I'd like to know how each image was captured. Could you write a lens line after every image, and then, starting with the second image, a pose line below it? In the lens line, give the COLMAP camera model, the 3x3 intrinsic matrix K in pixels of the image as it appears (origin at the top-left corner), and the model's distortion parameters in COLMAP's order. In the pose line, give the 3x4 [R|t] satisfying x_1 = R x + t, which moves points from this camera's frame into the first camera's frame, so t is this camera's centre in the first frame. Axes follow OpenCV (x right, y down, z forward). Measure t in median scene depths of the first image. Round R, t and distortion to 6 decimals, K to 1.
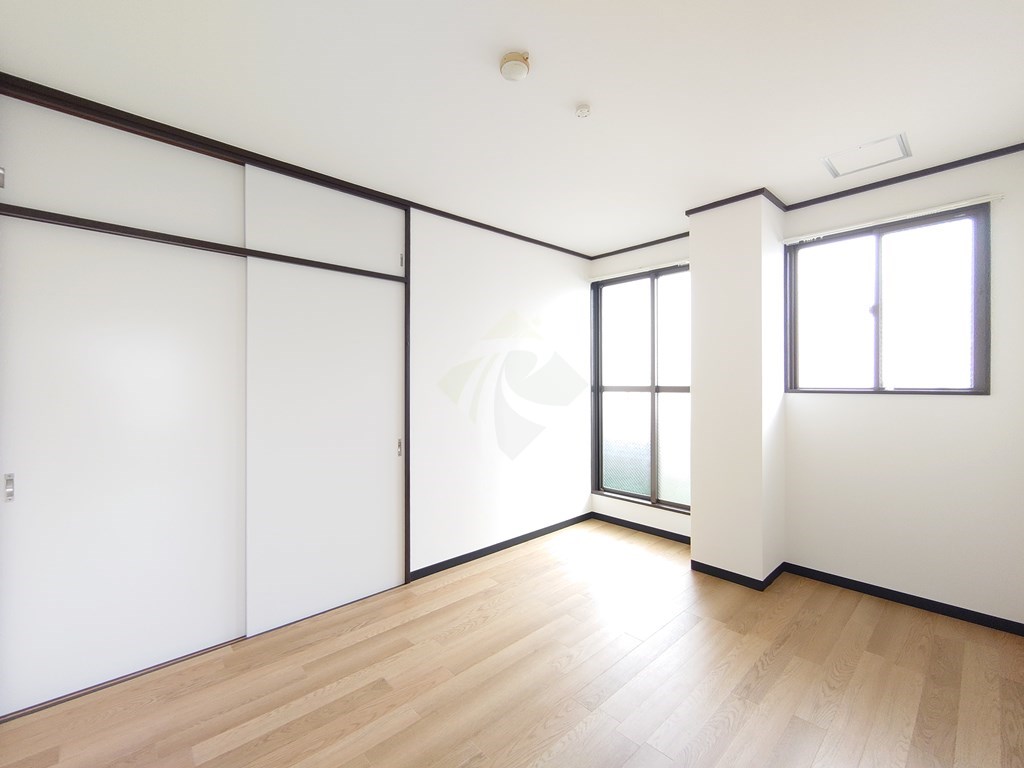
lens RADIAL K [[441.1, 0, 512.0], [0, 441.1, 383.7], [0, 0, 1]] dist [-0.001389, -0.000746]
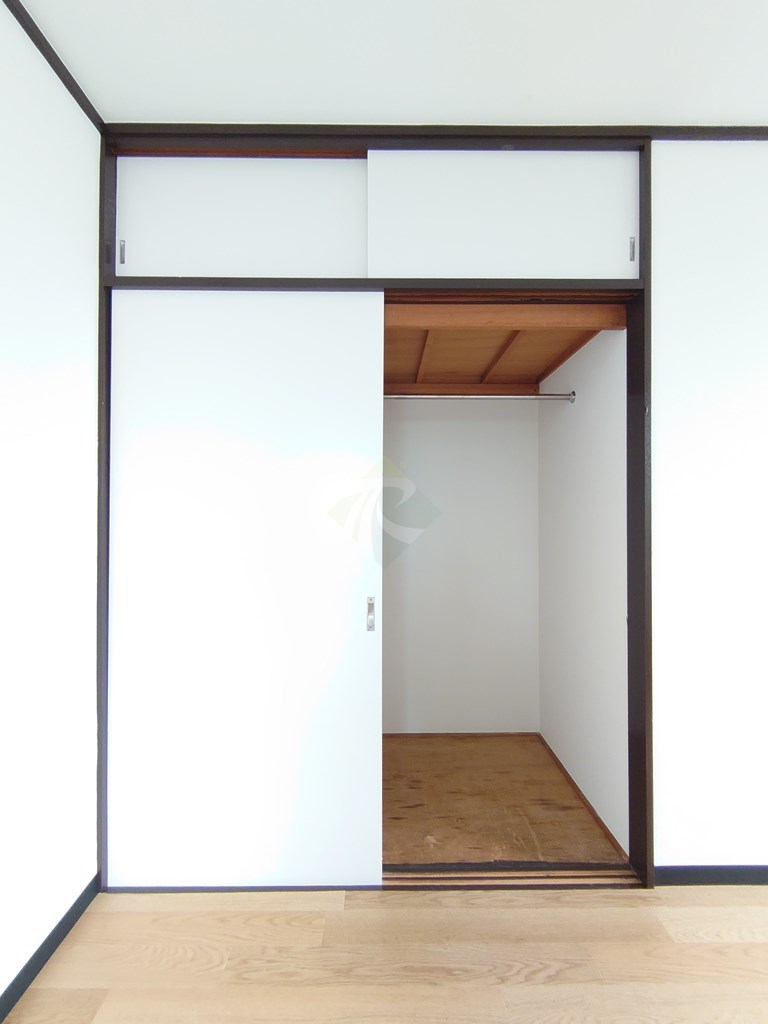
lens RADIAL K [[441.1, 0, 385.0], [0, 441.1, 510.1], [0, 0, 1]] dist [-0.001389, -0.000746]
pose [[0.737072, -0.005118, -0.675795, -0.134416], [0.001733, 0.999982, -0.005683, 0.030266], [0.675812, 0.003018, 0.737068, 0.488892]]
